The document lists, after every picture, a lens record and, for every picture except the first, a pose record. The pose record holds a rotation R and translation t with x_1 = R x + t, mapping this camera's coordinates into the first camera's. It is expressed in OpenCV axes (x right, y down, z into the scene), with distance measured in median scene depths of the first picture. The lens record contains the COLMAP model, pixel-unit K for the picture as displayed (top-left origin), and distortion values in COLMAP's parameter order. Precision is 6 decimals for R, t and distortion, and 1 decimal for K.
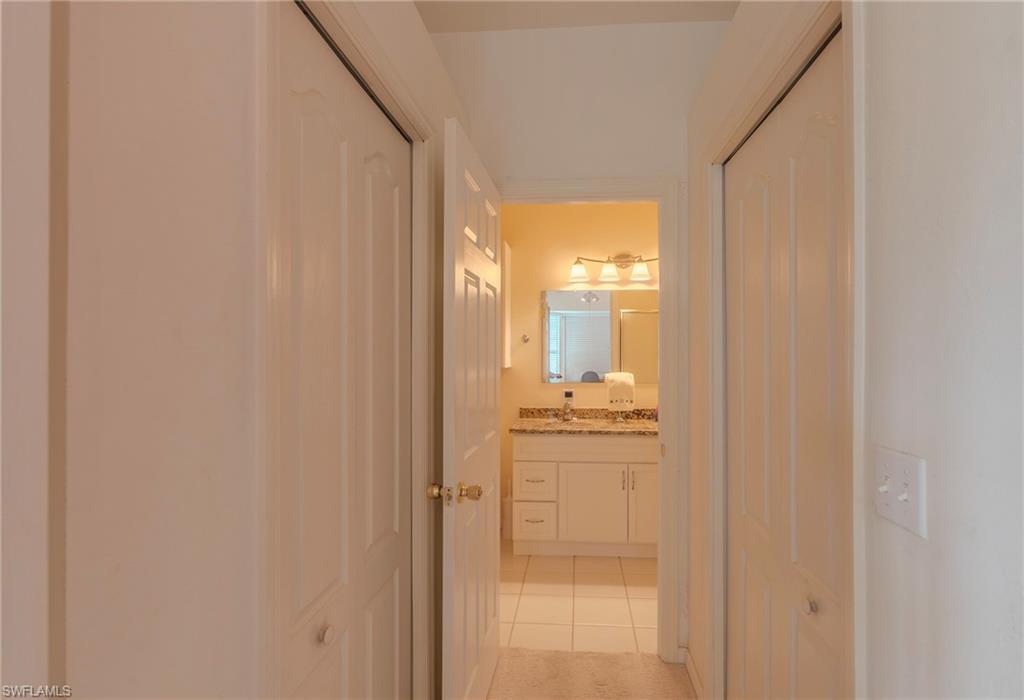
lens RADIAL K [[541.9, 0, 516.8], [0, 541.9, 352.2], [0, 0, 1]] dist [-0.002661, 0.000002]
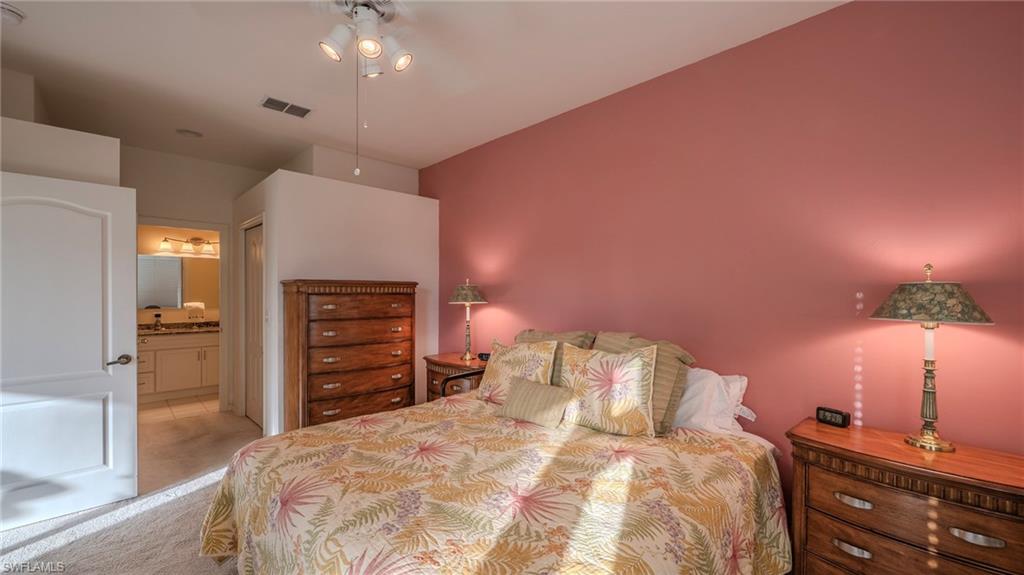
lens RADIAL K [[414.1, 0, 519.1], [0, 414.1, 292.4], [0, 0, 1]] dist [-0.000162, 0.000167]
pose [[0.634761, -0.003566, 0.772700, -0.199463], [-0.005304, 0.999946, 0.008971, -0.014750], [-0.772690, -0.009793, 0.634708, -0.753934]]
